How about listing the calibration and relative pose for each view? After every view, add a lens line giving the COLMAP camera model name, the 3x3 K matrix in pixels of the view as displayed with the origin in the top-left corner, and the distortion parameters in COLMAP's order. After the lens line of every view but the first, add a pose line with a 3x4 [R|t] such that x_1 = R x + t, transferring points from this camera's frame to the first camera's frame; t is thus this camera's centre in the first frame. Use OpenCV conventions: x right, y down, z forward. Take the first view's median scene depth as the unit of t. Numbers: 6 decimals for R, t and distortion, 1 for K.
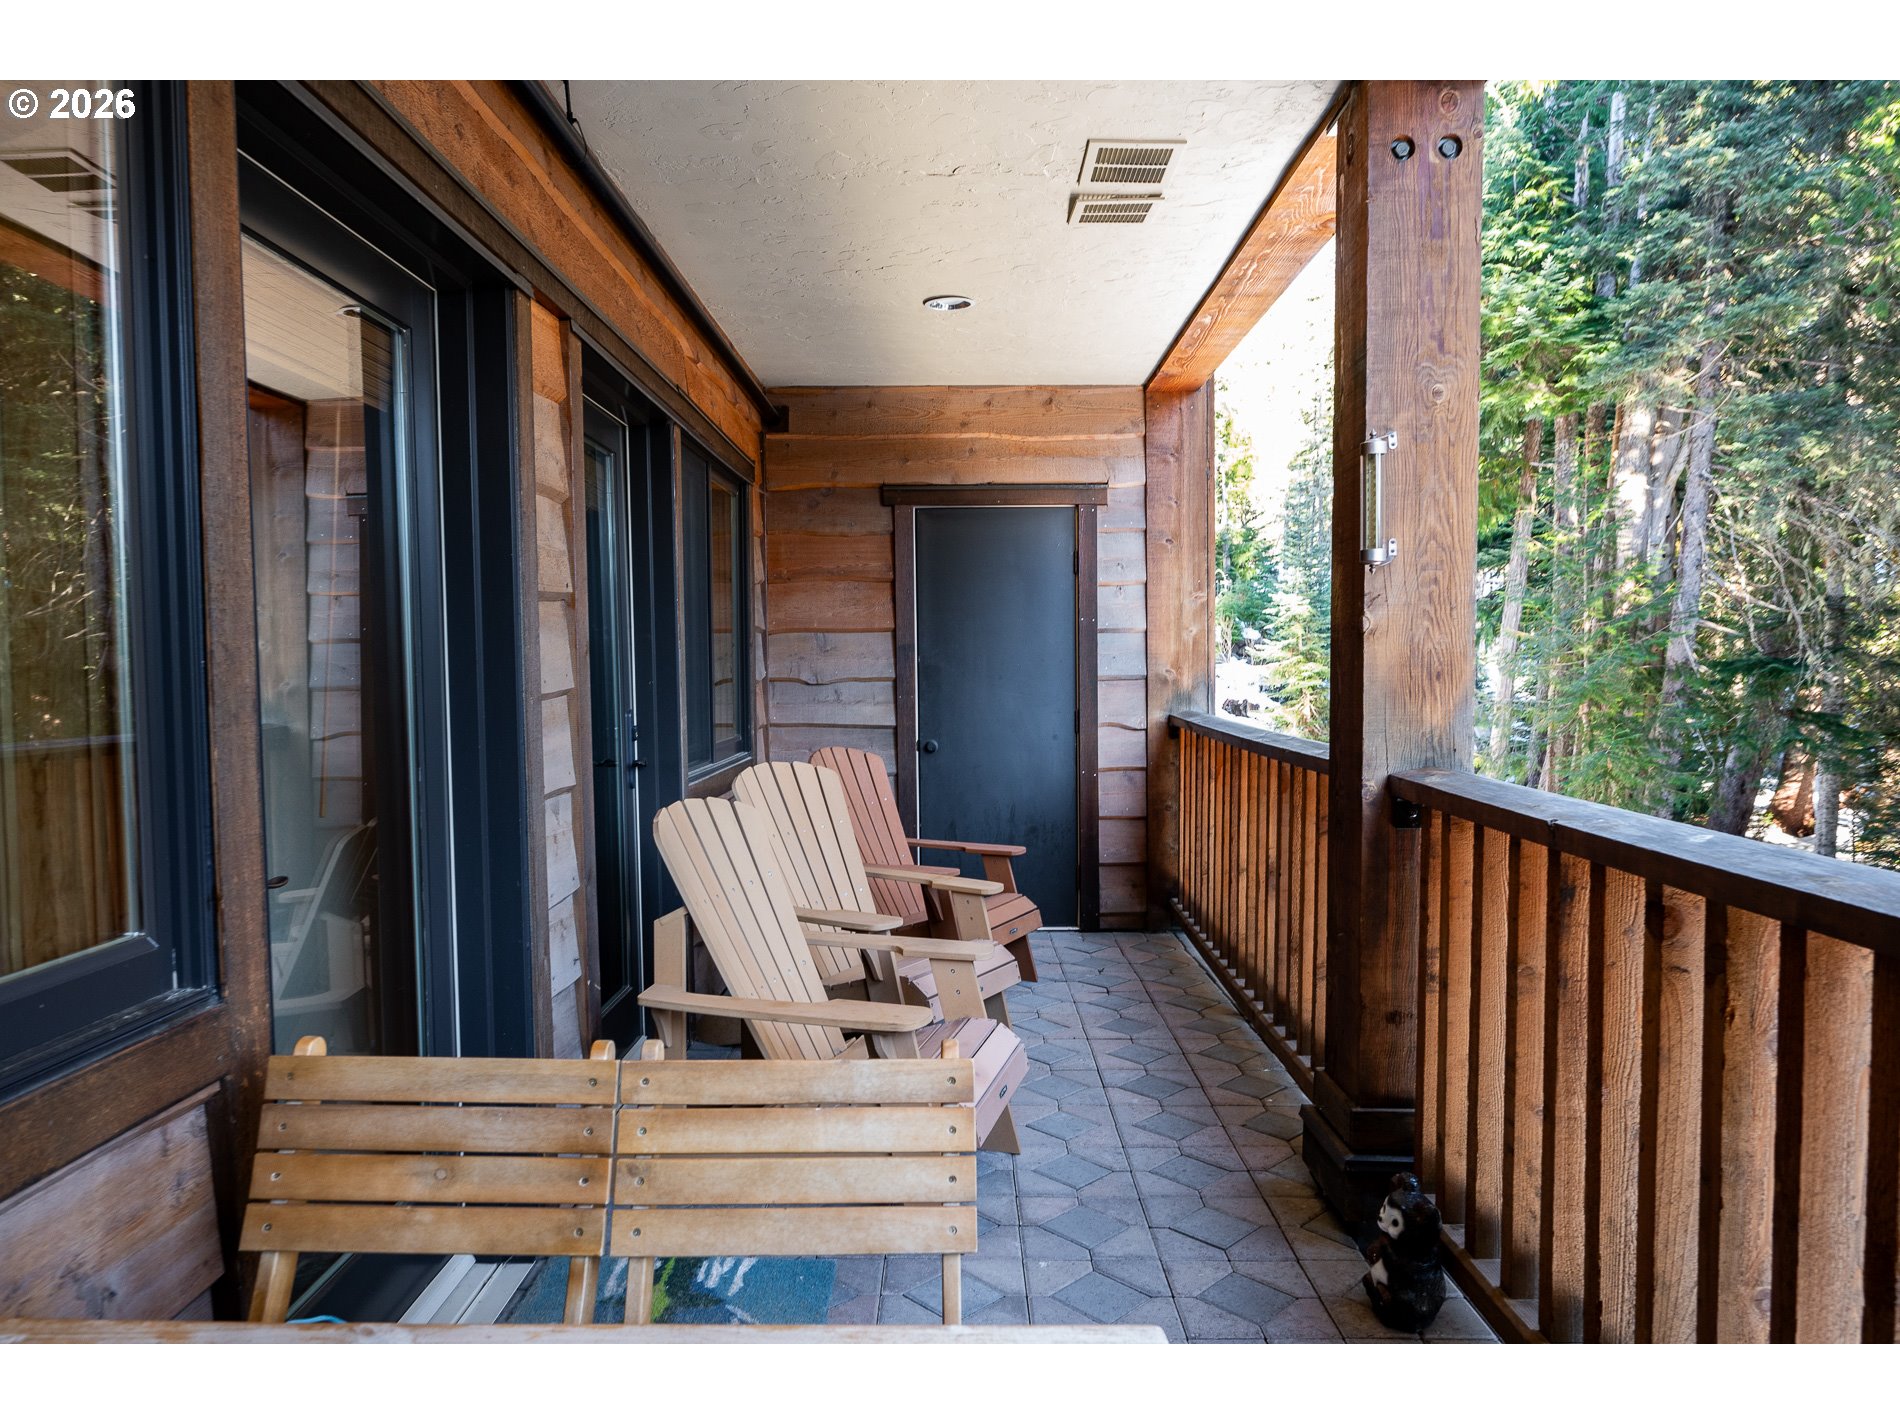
lens RADIAL K [[1177.3, 0, 950.2], [0, 1177.3, 717.7], [0, 0, 1]] dist [0.000156, 0.000381]
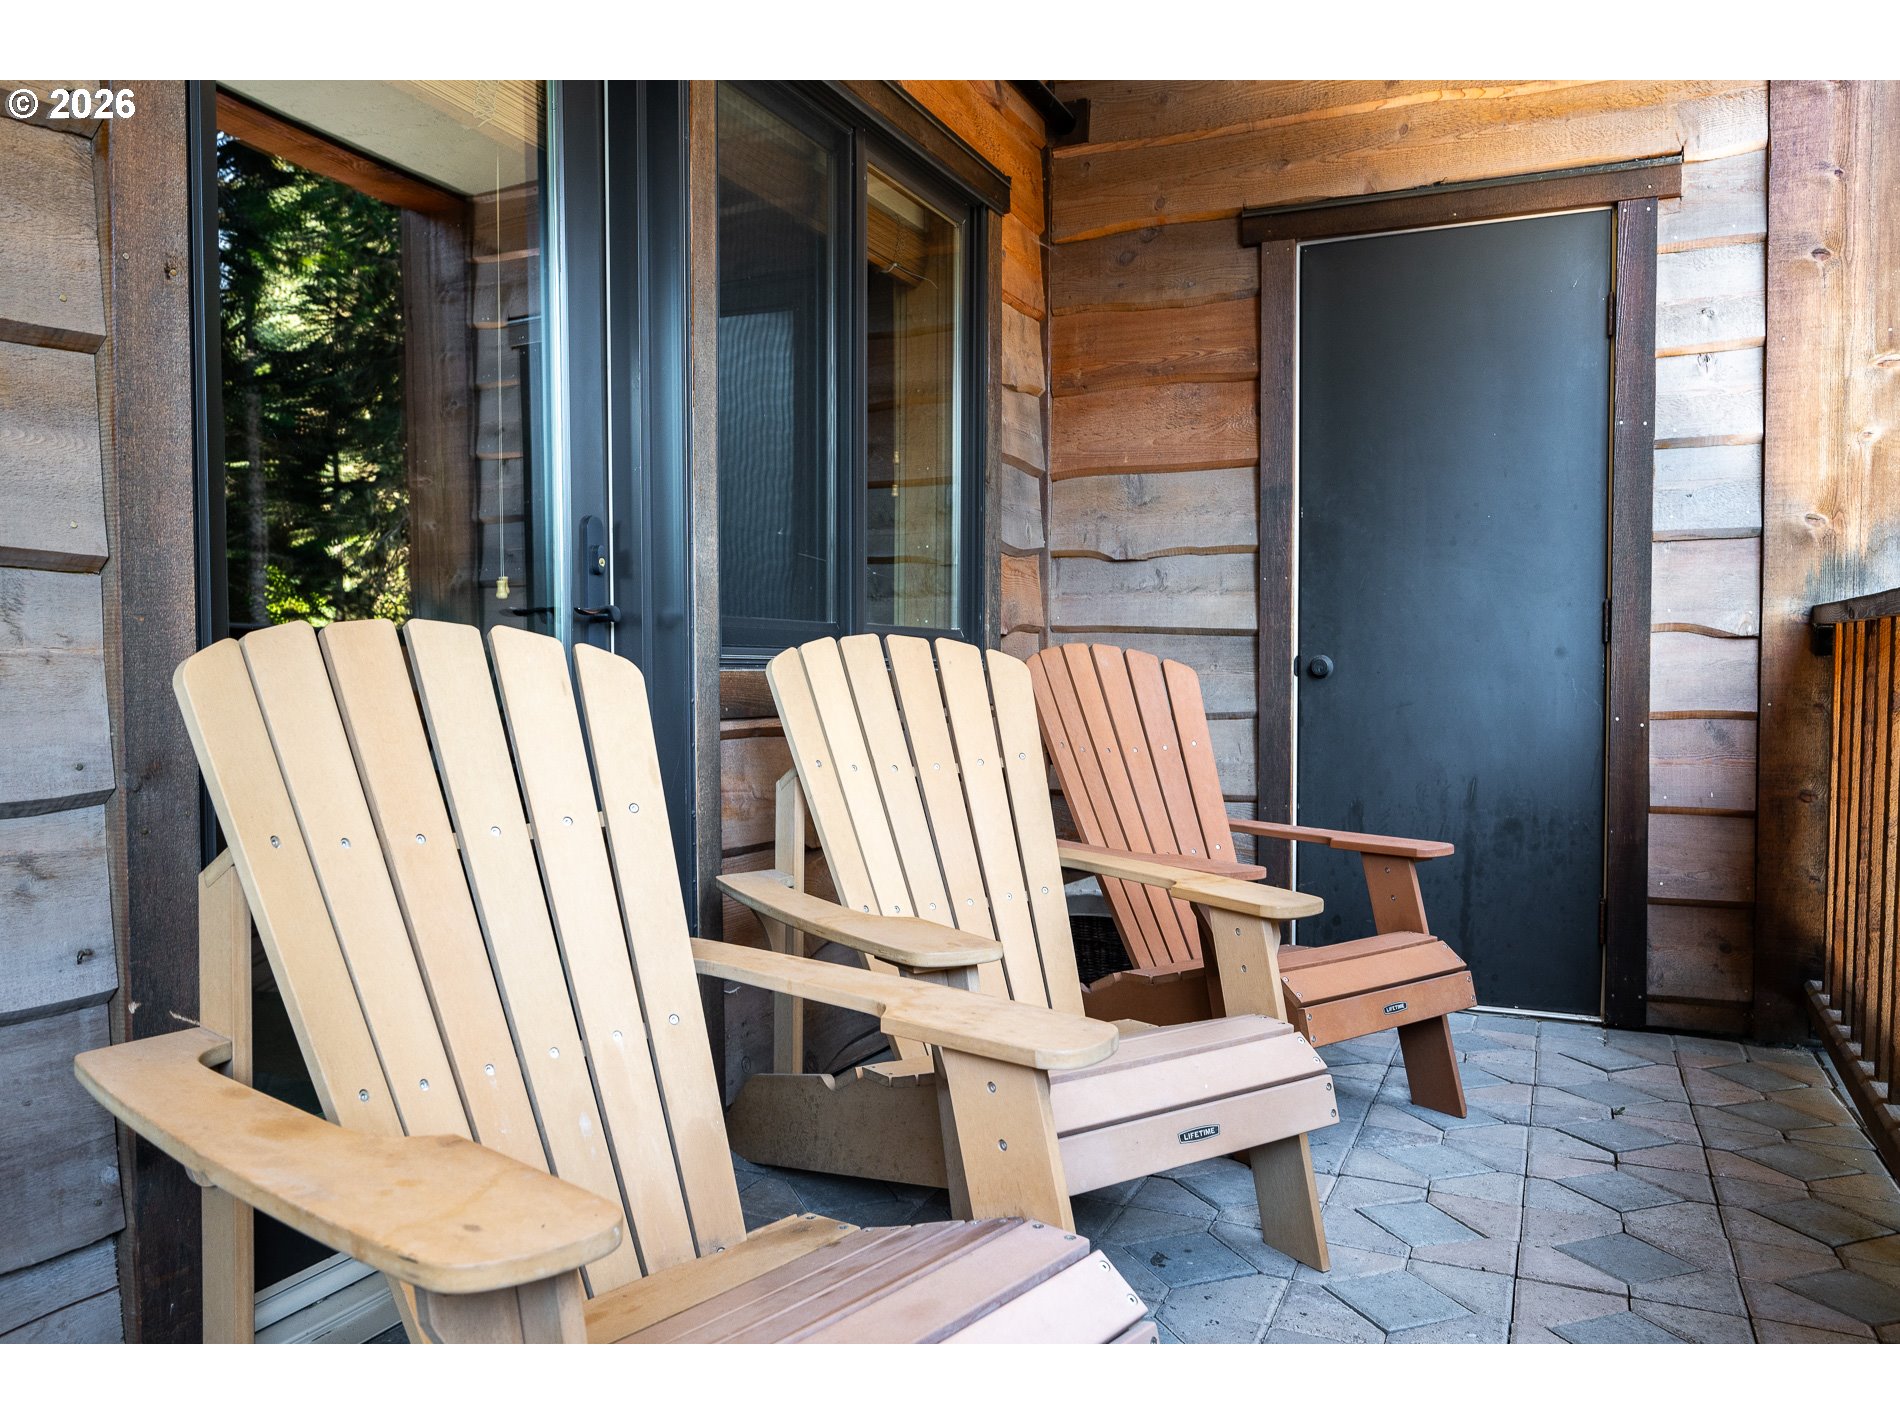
lens RADIAL K [[1378.7, 0, 951.6], [0, 1378.7, 712.9], [0, 0, 1]] dist [-0.003275, -0.002935]
pose [[0.913422, 0.024278, -0.406288, 0.092130], [-0.028398, 0.999588, -0.004114, 0.054534], [0.406021, 0.015296, 0.913736, 0.328666]]
